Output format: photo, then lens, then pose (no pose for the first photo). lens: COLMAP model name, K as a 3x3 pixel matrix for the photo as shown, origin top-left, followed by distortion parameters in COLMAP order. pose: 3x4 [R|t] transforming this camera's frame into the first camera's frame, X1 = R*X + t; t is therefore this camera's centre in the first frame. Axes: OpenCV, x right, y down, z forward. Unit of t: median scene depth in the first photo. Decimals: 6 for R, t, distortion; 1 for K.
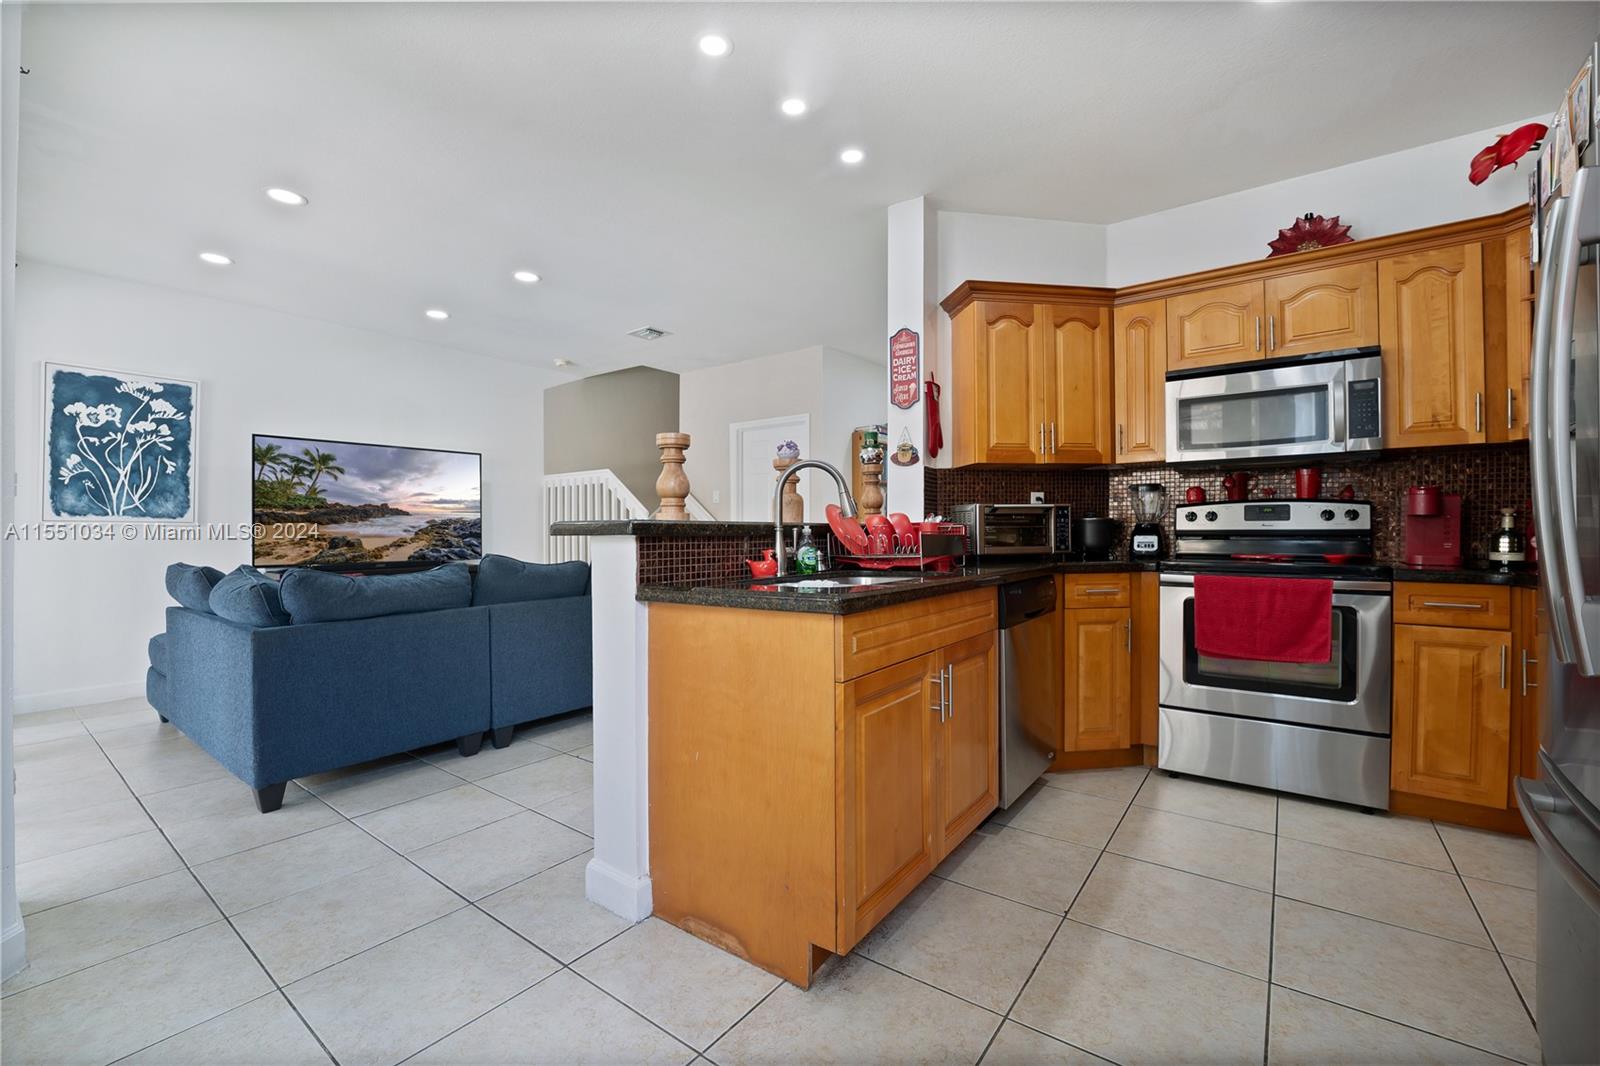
lens RADIAL K [[663.9, 0, 820.3], [0, 663.9, 526.4], [0, 0, 1]] dist [-0.026676, 0.004286]
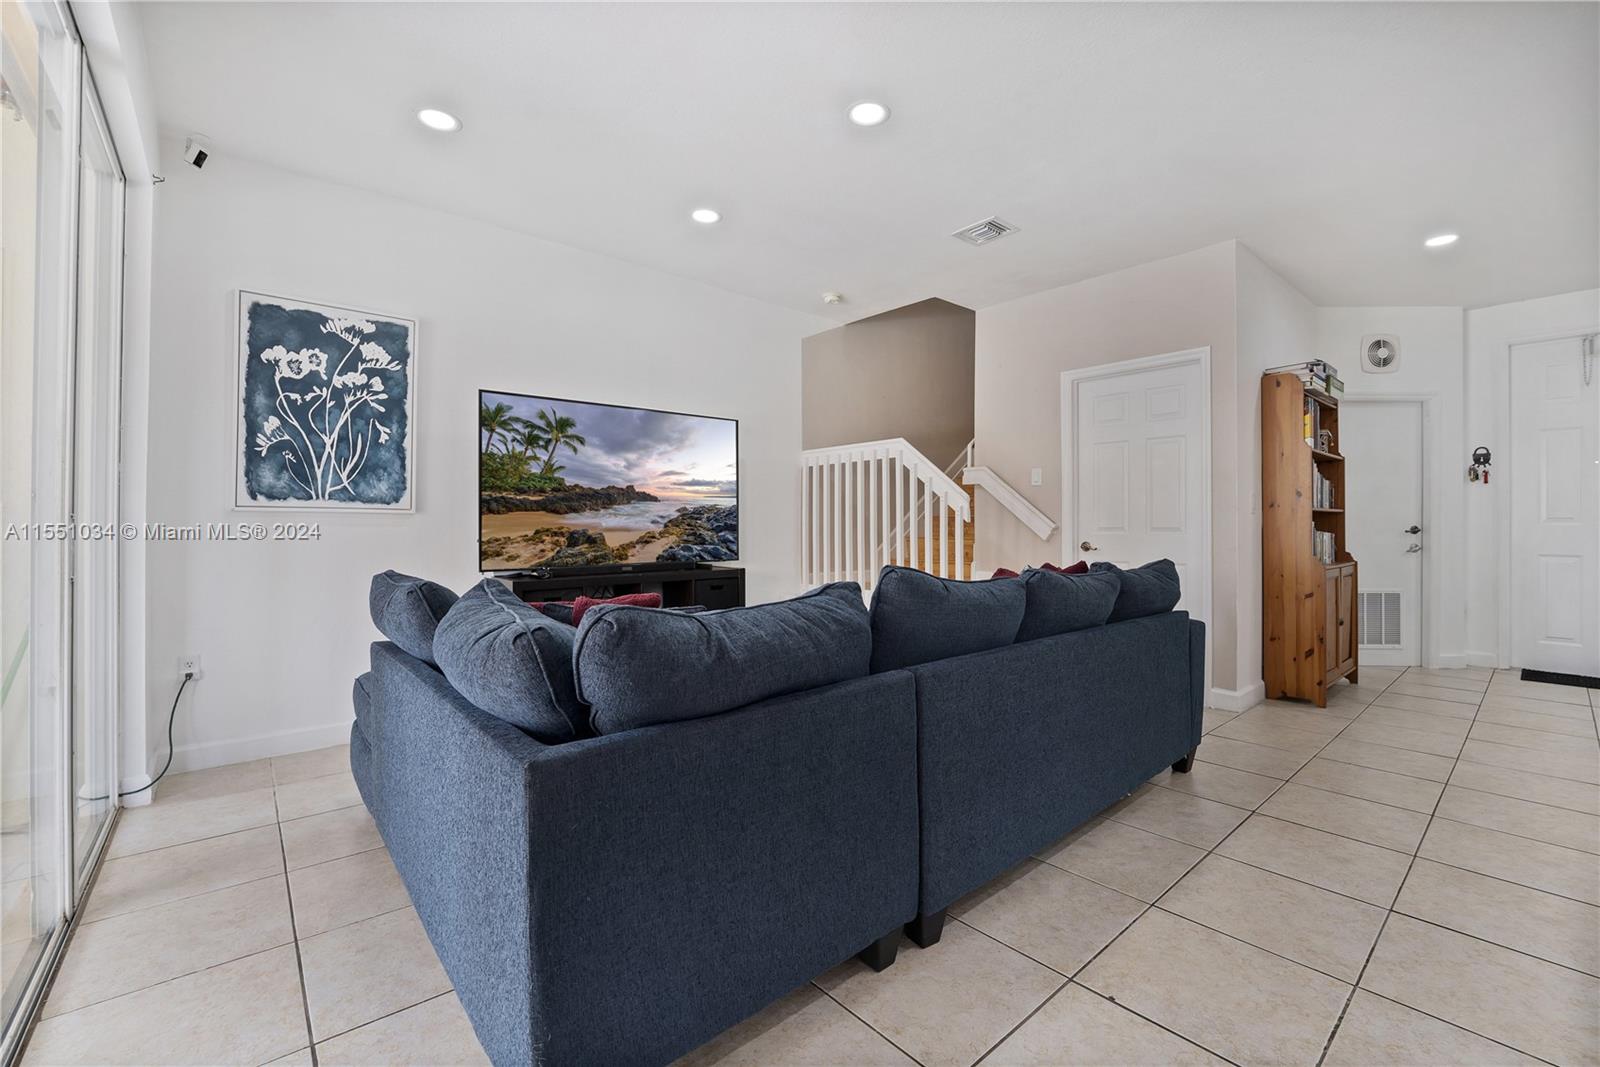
lens RADIAL K [[663.9, 0, 799.5], [0, 663.9, 523.6], [0, 0, 1]] dist [-0.026676, 0.004286]
pose [[0.972409, 0.004115, -0.233247, -0.427105], [-0.002866, 0.999980, 0.005694, 0.005225], [0.233266, -0.004868, 0.972401, 0.445845]]
